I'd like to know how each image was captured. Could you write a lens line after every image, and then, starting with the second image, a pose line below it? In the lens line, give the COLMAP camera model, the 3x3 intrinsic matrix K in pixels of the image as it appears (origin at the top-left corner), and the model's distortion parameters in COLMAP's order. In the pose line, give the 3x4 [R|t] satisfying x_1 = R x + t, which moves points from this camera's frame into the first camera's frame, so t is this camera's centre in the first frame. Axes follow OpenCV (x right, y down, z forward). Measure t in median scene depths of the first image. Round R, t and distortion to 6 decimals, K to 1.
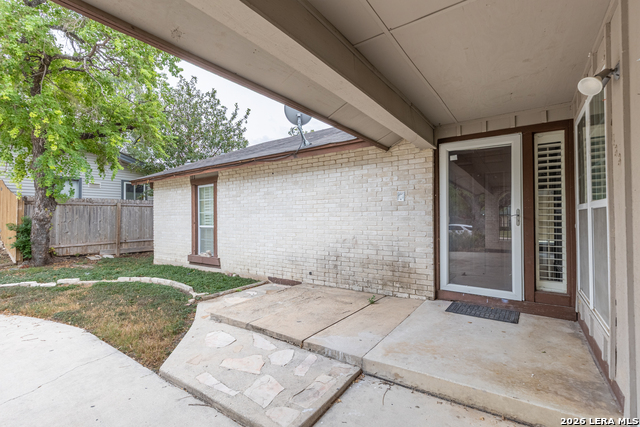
lens RADIAL K [[286.9, 0, 322.8], [0, 286.9, 213.0], [0, 0, 1]] dist [0.002839, 0.000364]
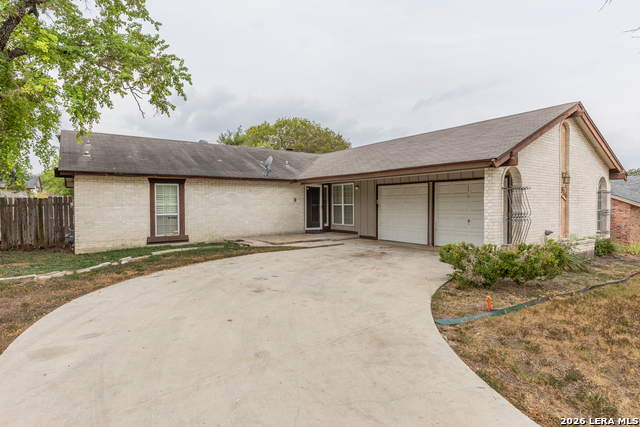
lens RADIAL K [[366.3, 0, 320.0], [0, 366.3, 213.5], [0, 0, 1]] dist [0.000083, 0.000019]
pose [[0.345472, -0.015279, 0.938305, -1.910980], [-0.008133, 0.999781, 0.019274, 0.004097], [-0.938394, -0.014290, 0.345272, -0.307329]]
